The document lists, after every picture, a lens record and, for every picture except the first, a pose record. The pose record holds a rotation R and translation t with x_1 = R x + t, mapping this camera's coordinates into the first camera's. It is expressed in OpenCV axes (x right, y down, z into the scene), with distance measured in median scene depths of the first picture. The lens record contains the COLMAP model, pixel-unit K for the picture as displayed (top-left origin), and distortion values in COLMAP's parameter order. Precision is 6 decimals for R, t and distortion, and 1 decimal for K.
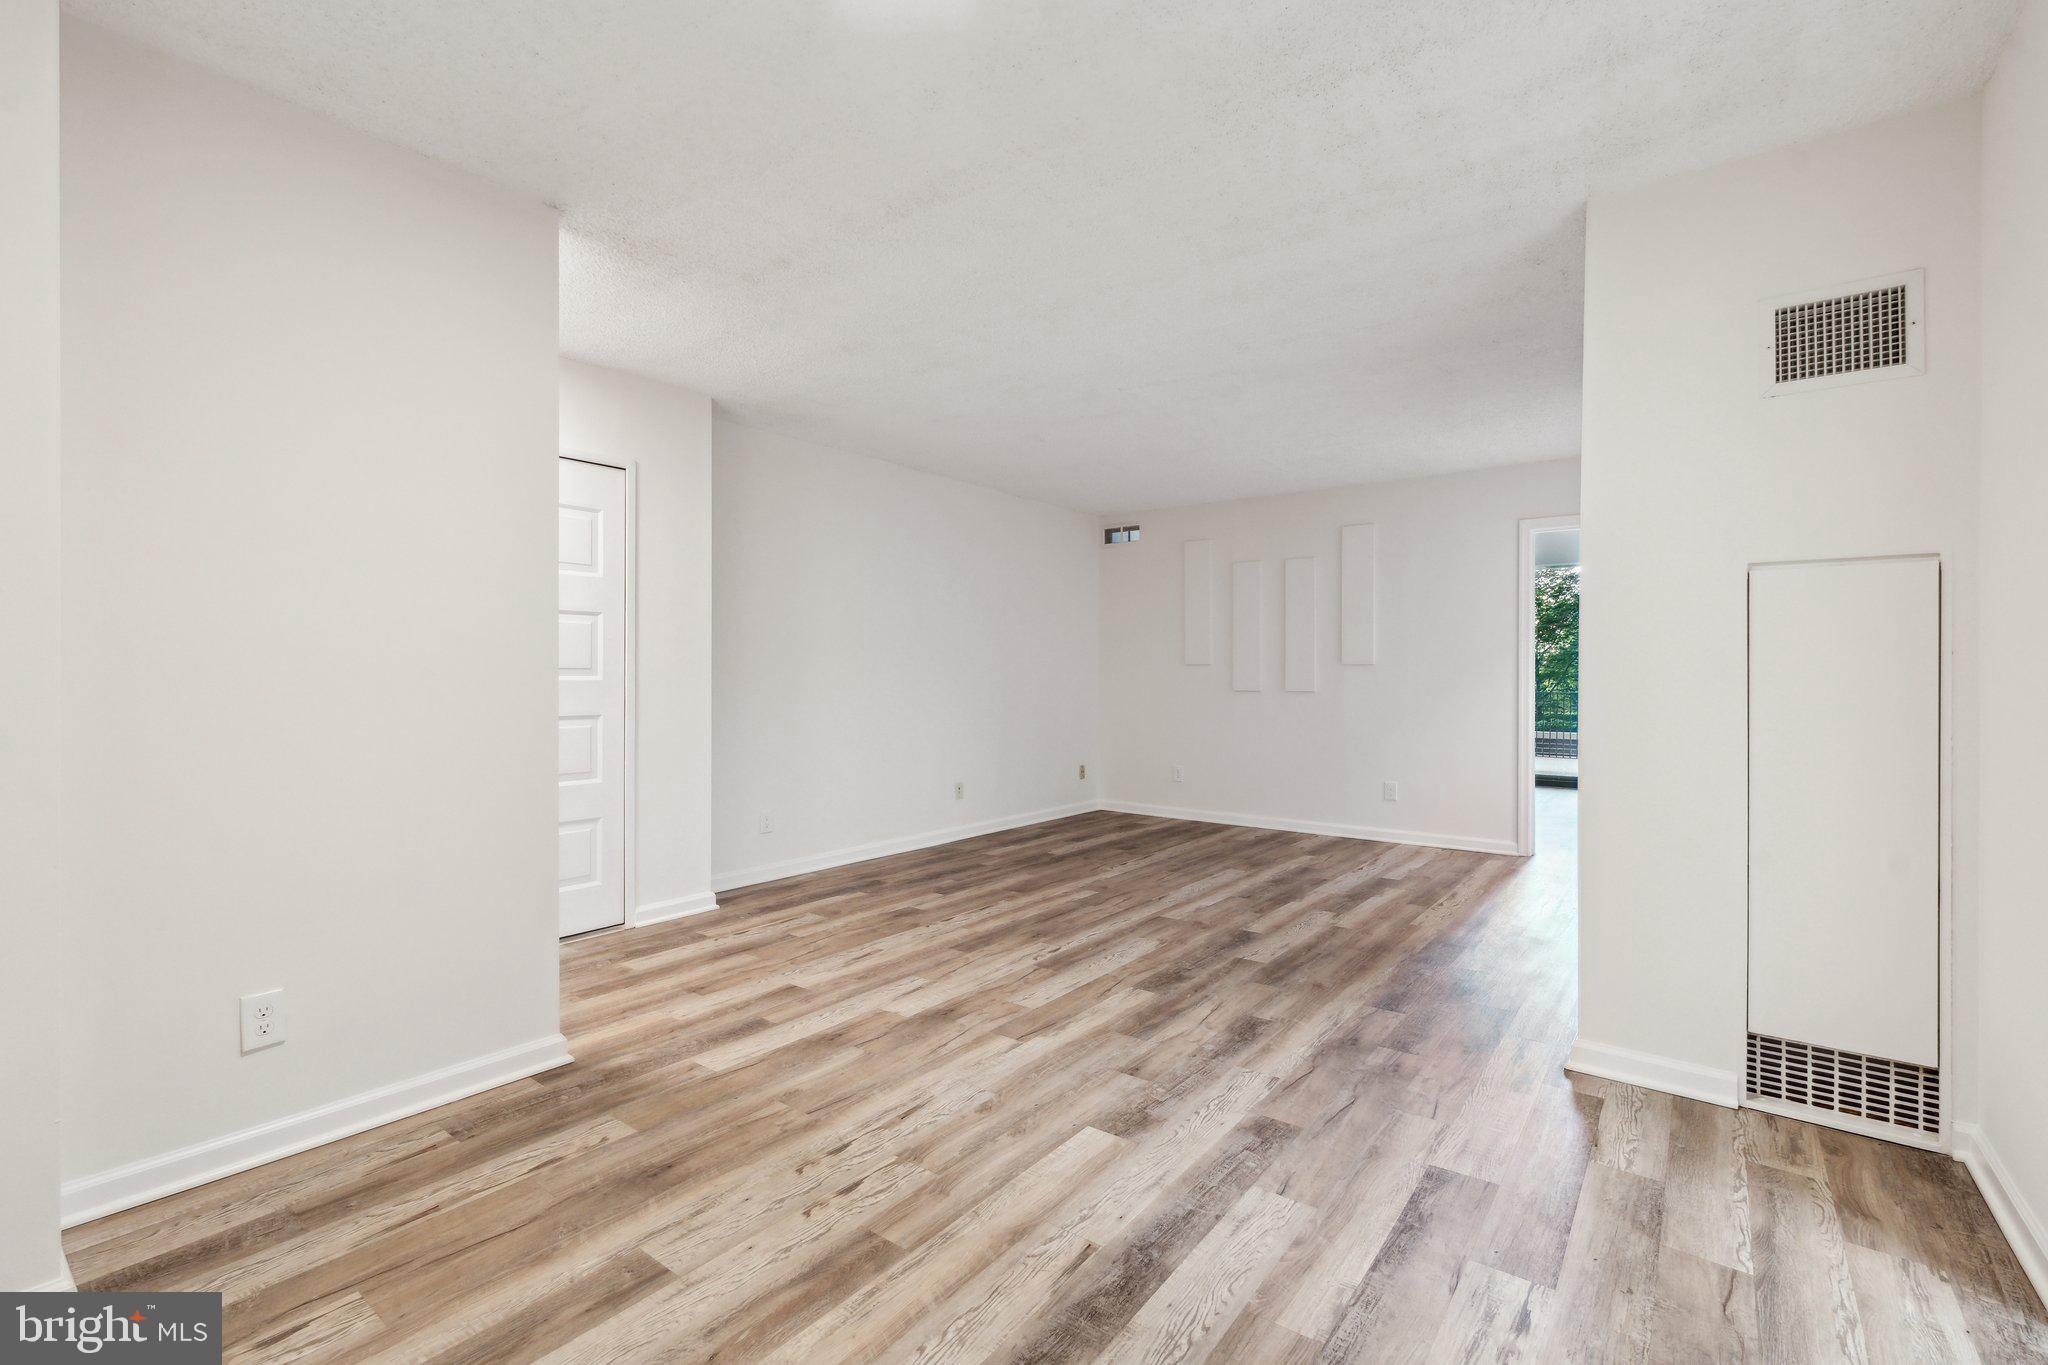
lens RADIAL K [[913.7, 0, 1026.3], [0, 913.7, 679.0], [0, 0, 1]] dist [-0.000467, -0.000073]
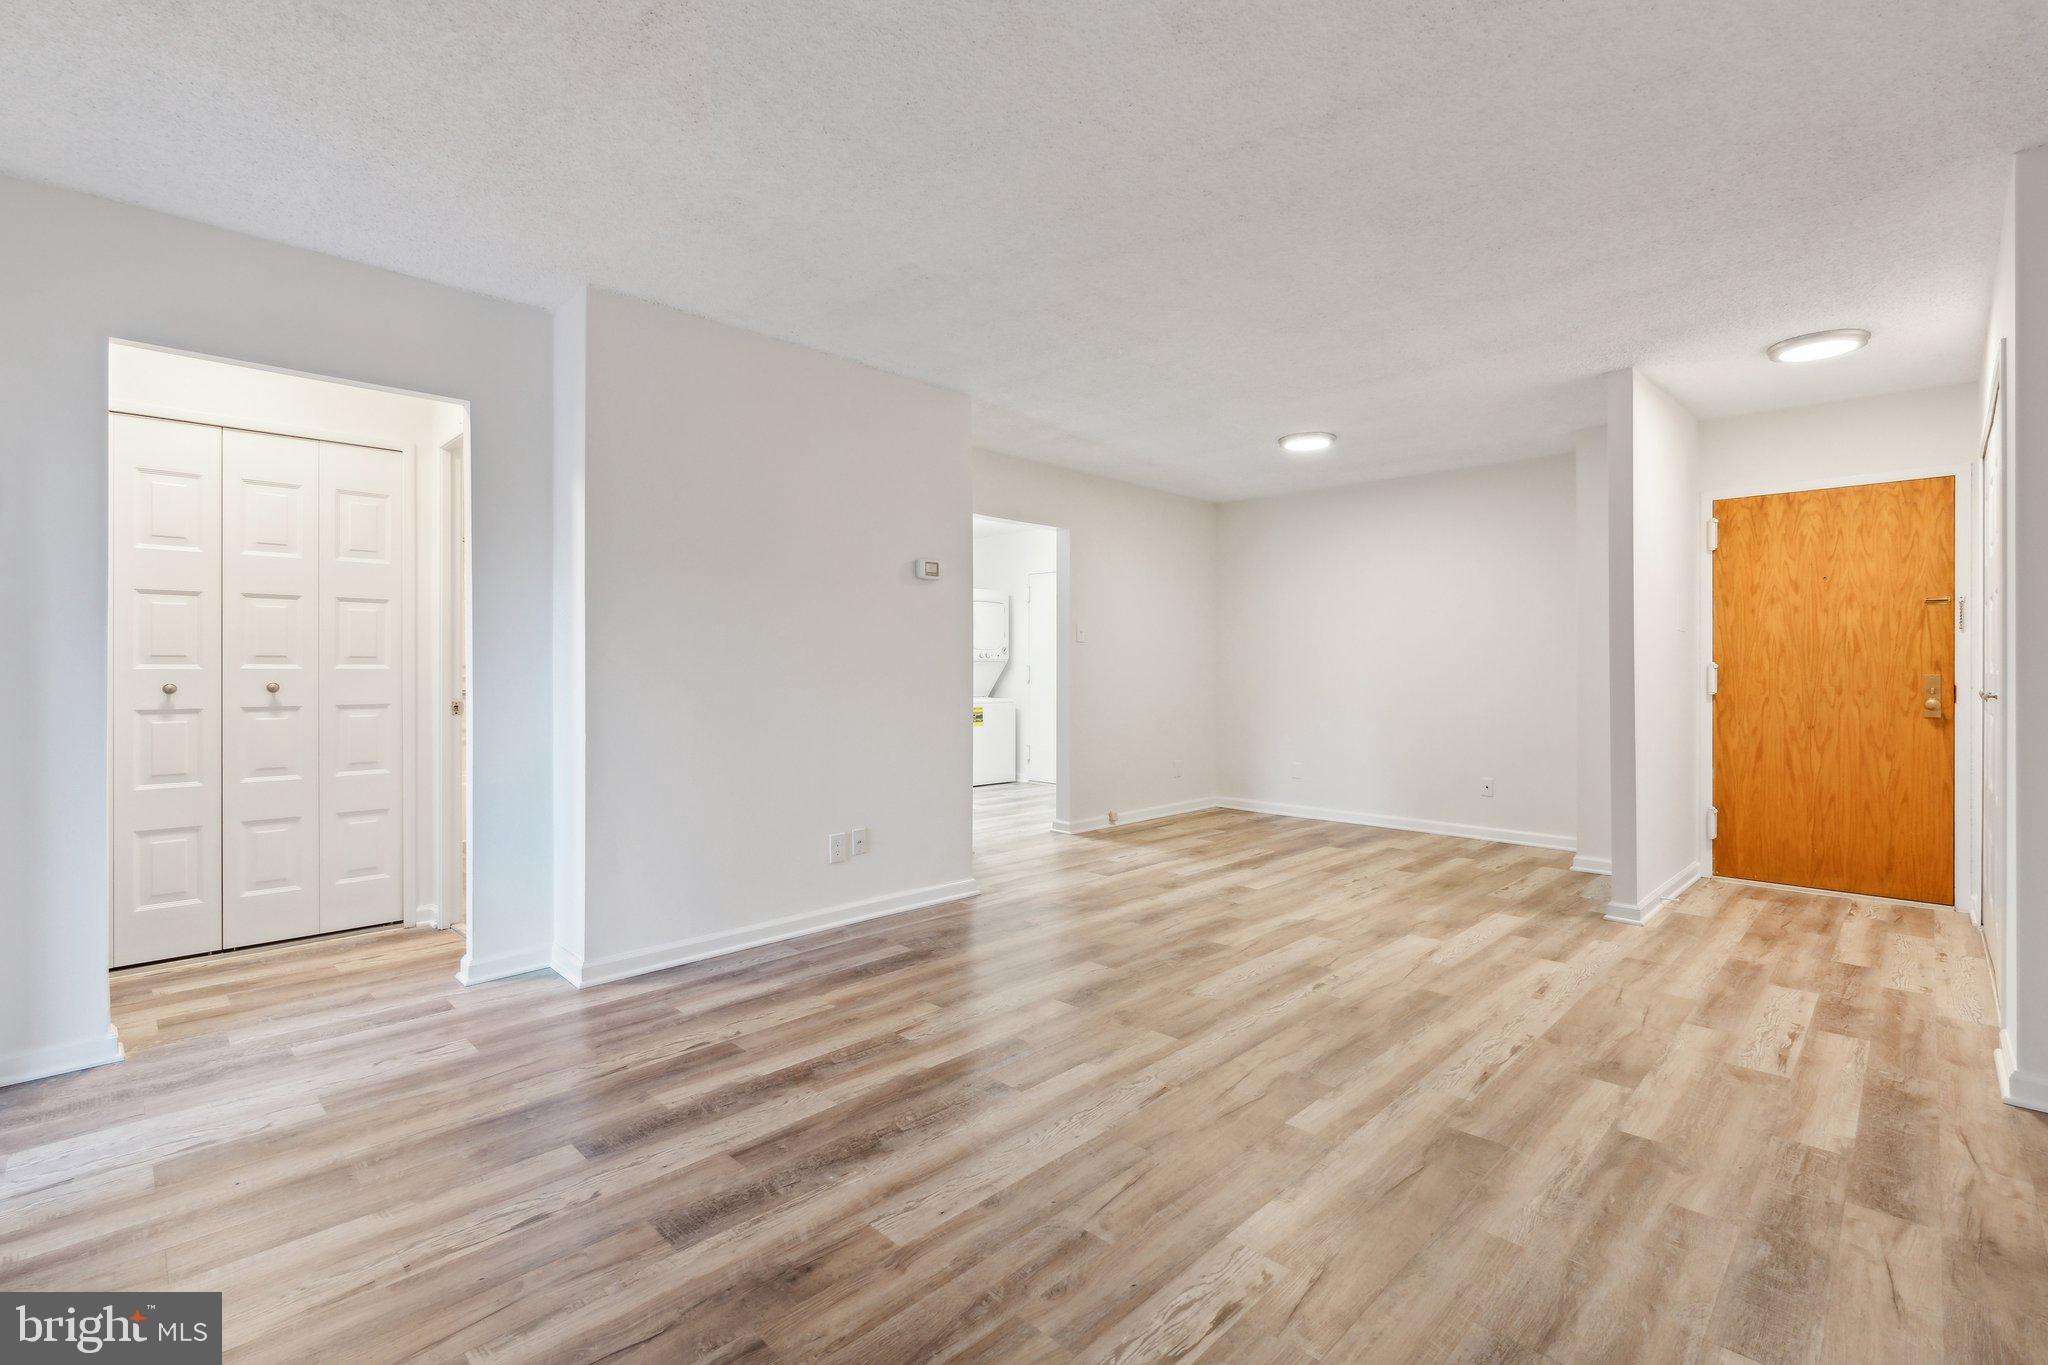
lens RADIAL K [[913.7, 0, 1020.7], [0, 913.7, 672.6], [0, 0, 1]] dist [-0.000467, -0.000073]
pose [[-0.990625, -0.002864, 0.136582, 0.195172], [-0.001899, 0.999972, 0.007195, -0.005357], [-0.136599, 0.006868, -0.990603, 1.909612]]
